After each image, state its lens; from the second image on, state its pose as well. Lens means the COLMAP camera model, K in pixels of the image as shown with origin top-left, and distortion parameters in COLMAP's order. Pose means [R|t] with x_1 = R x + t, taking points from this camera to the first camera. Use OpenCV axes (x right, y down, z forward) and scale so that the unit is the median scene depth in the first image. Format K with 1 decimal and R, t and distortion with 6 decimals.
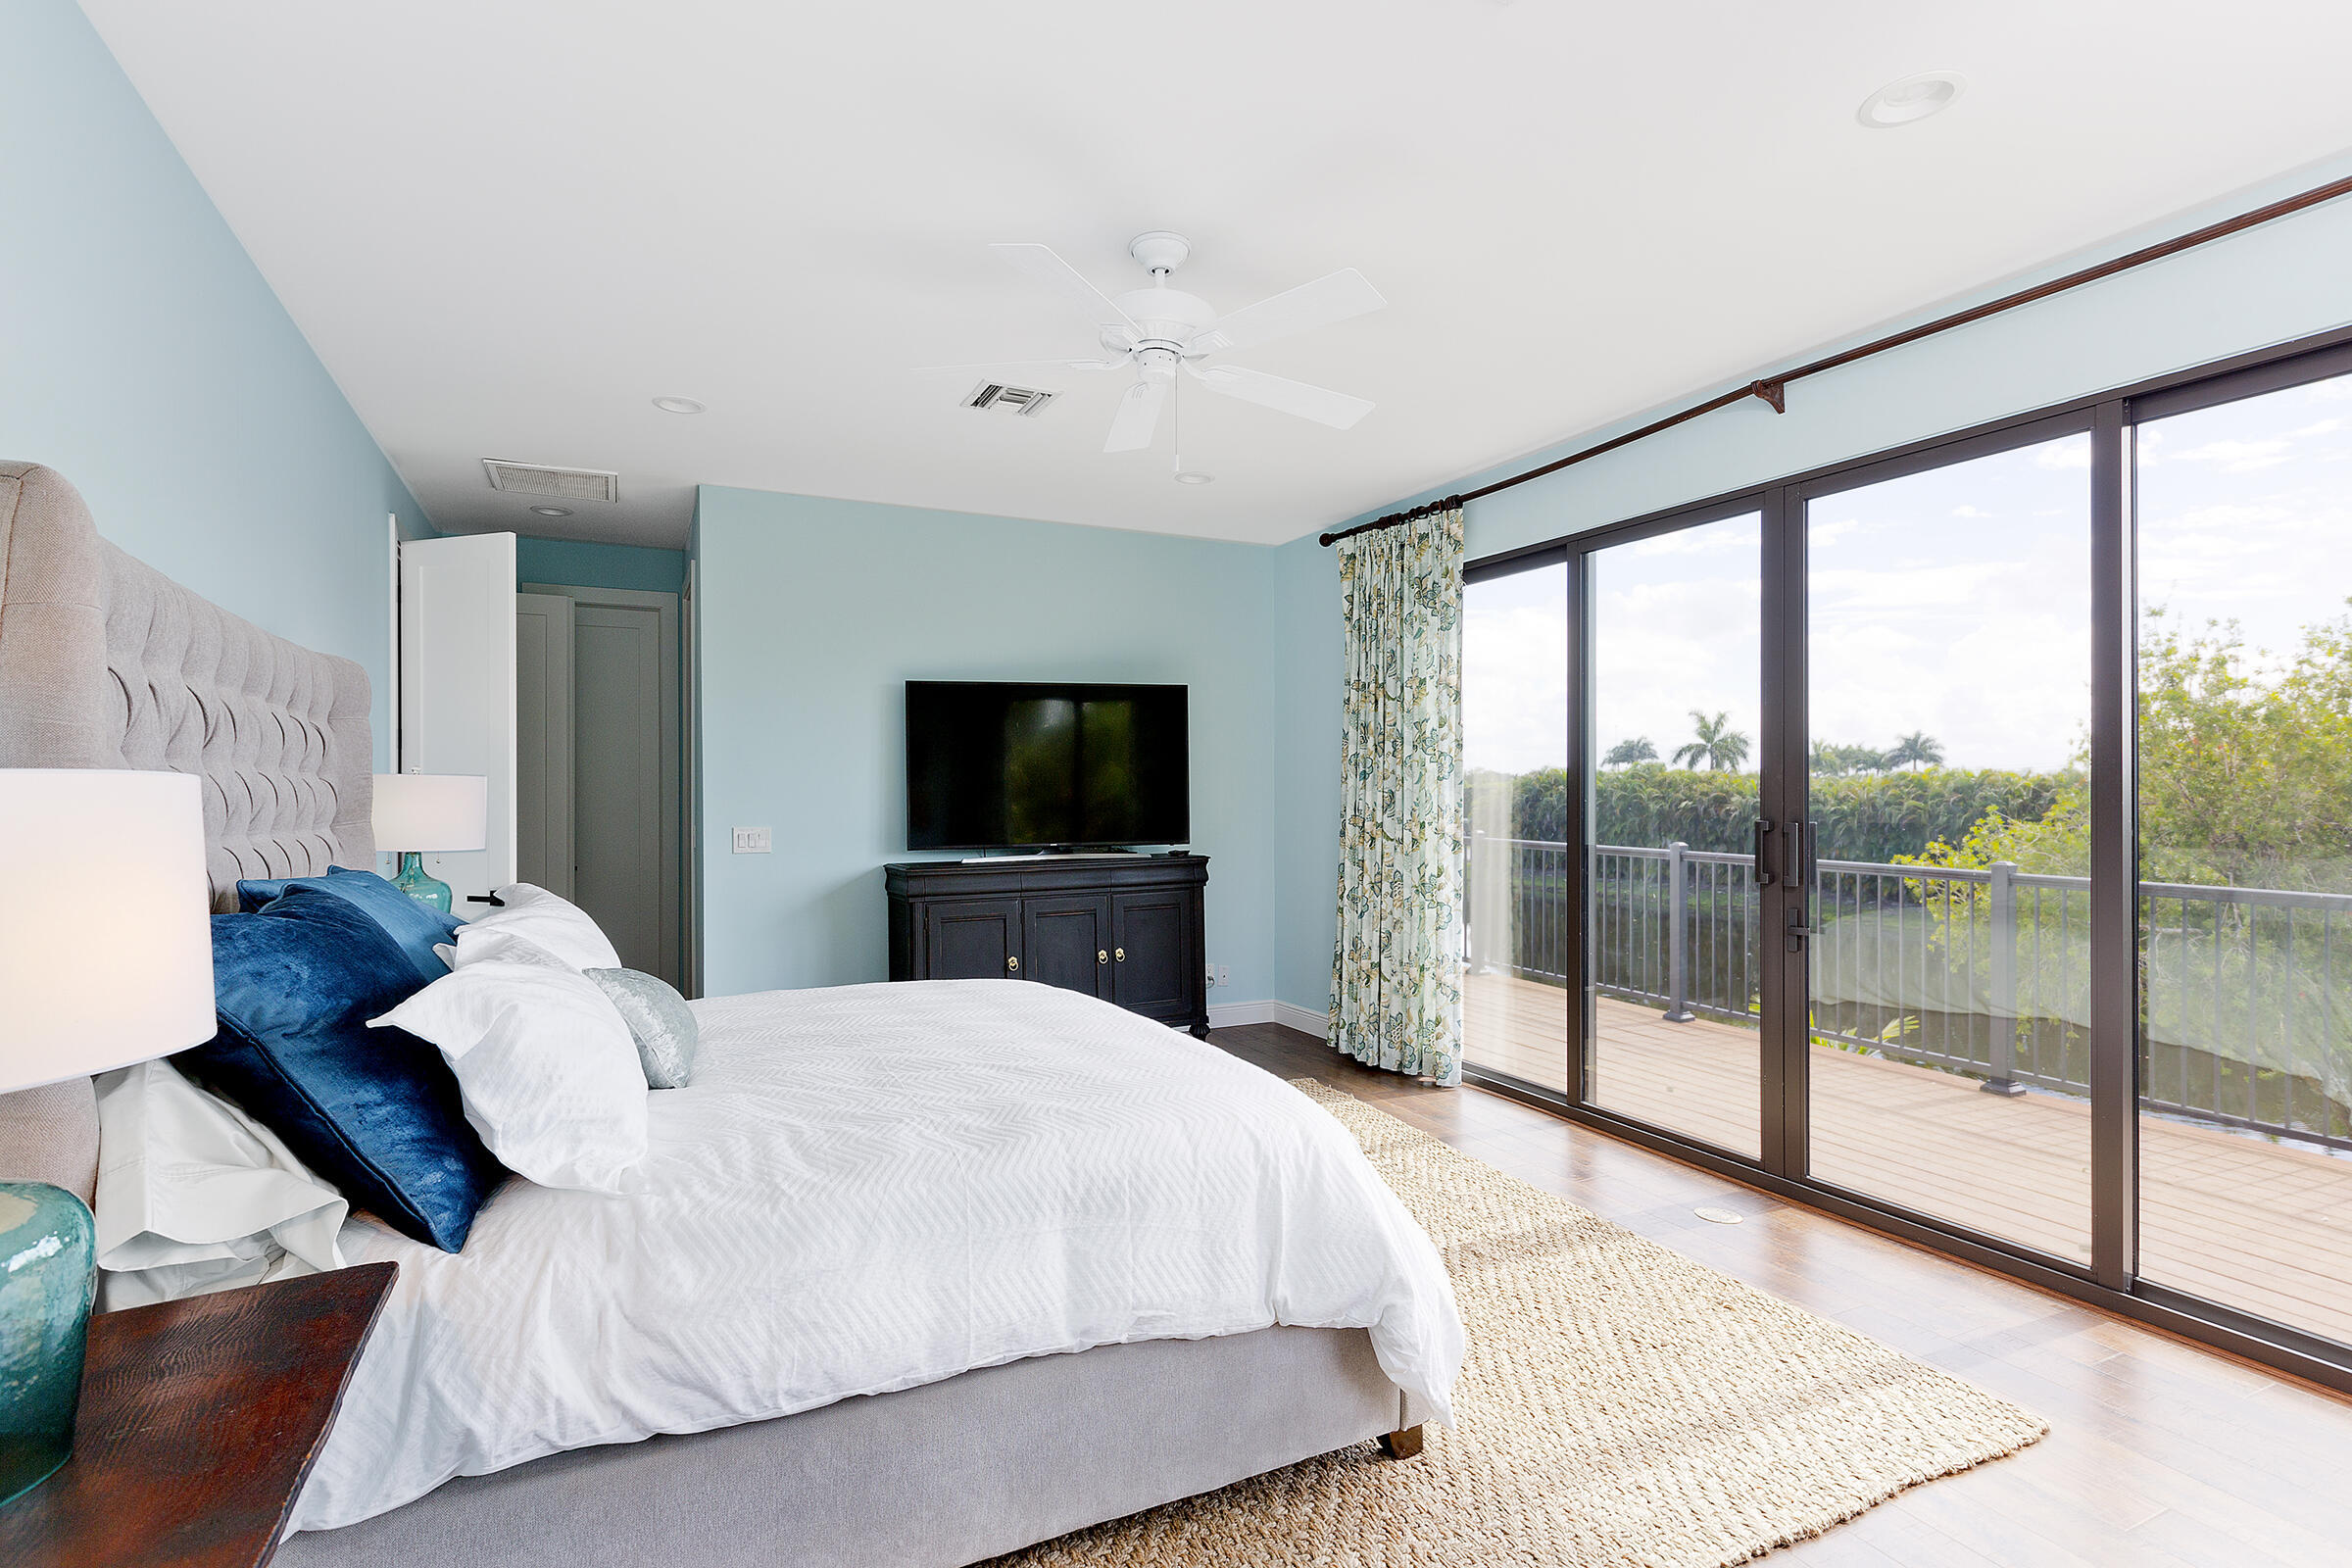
lens RADIAL K [[1090.0, 0, 1174.9], [0, 1090.0, 793.2], [0, 0, 1]] dist [-0.000017, 0.000047]
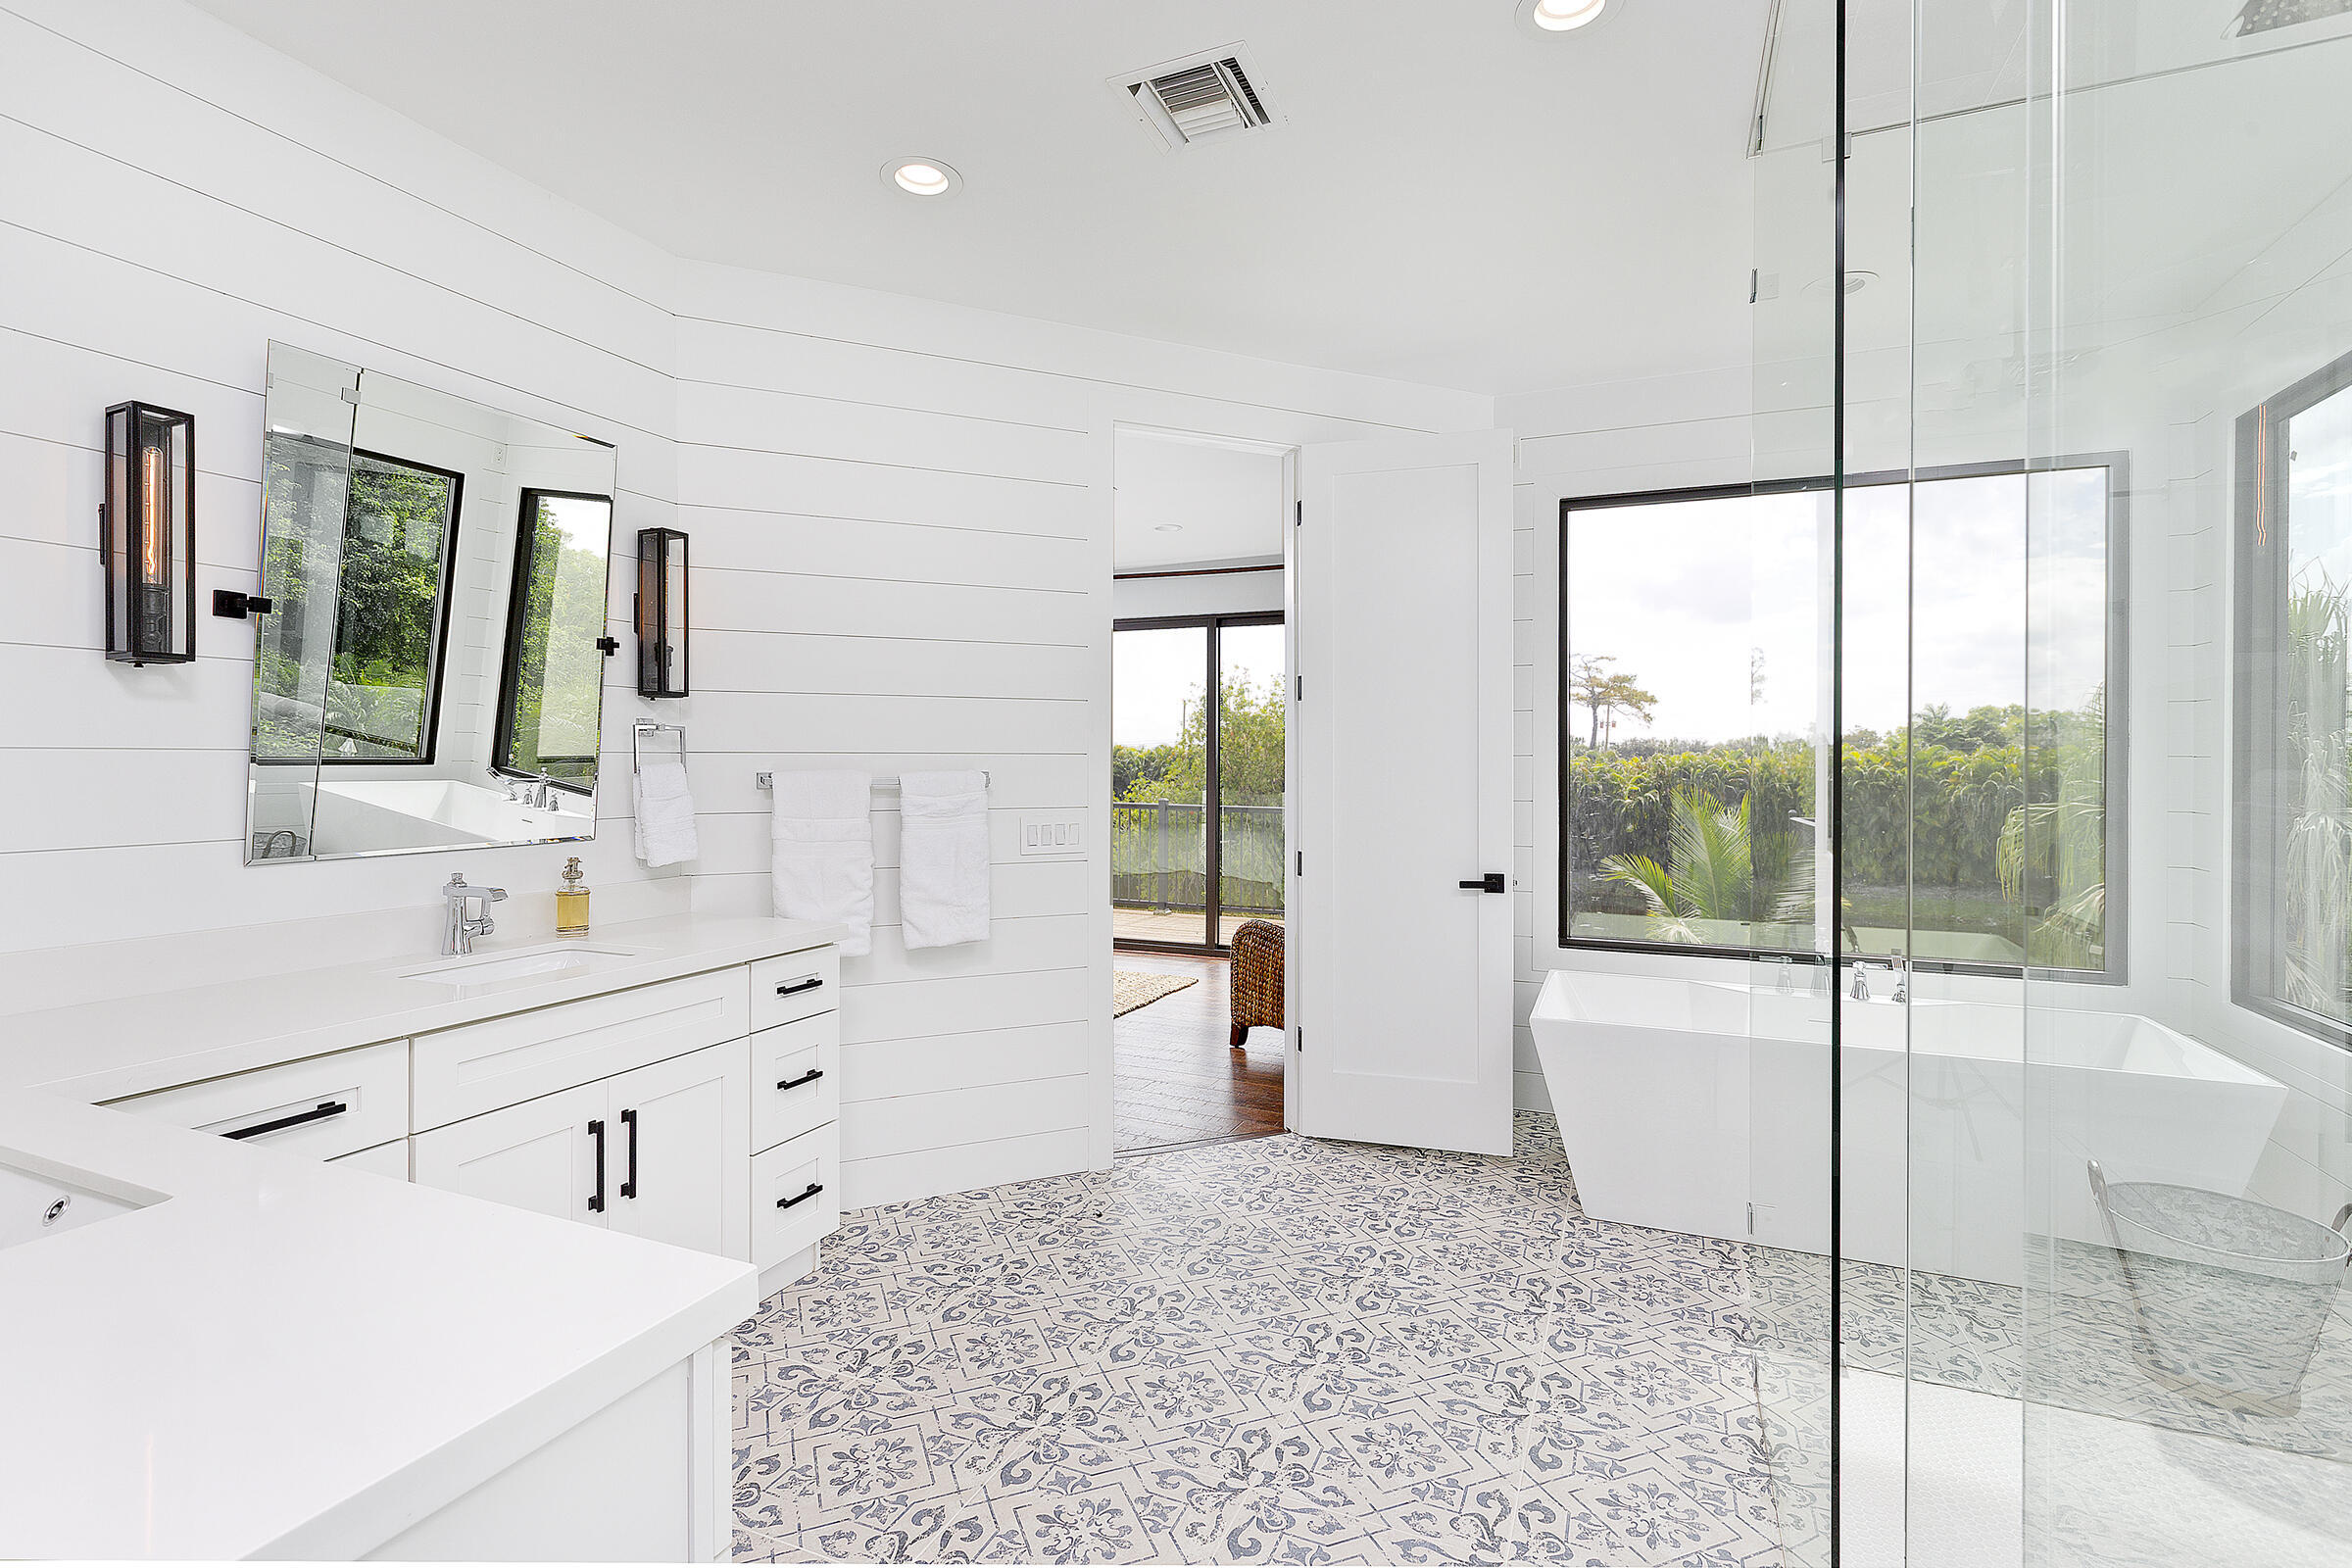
lens RADIAL K [[1090.0, 0, 1175.6], [0, 1090.0, 771.1], [0, 0, 1]] dist [-0.000017, 0.000047]
pose [[0.762889, -0.004010, 0.646518, -0.281664], [0.001025, 0.999987, 0.004993, 0.001907], [-0.646529, -0.003146, 0.762883, -0.295118]]
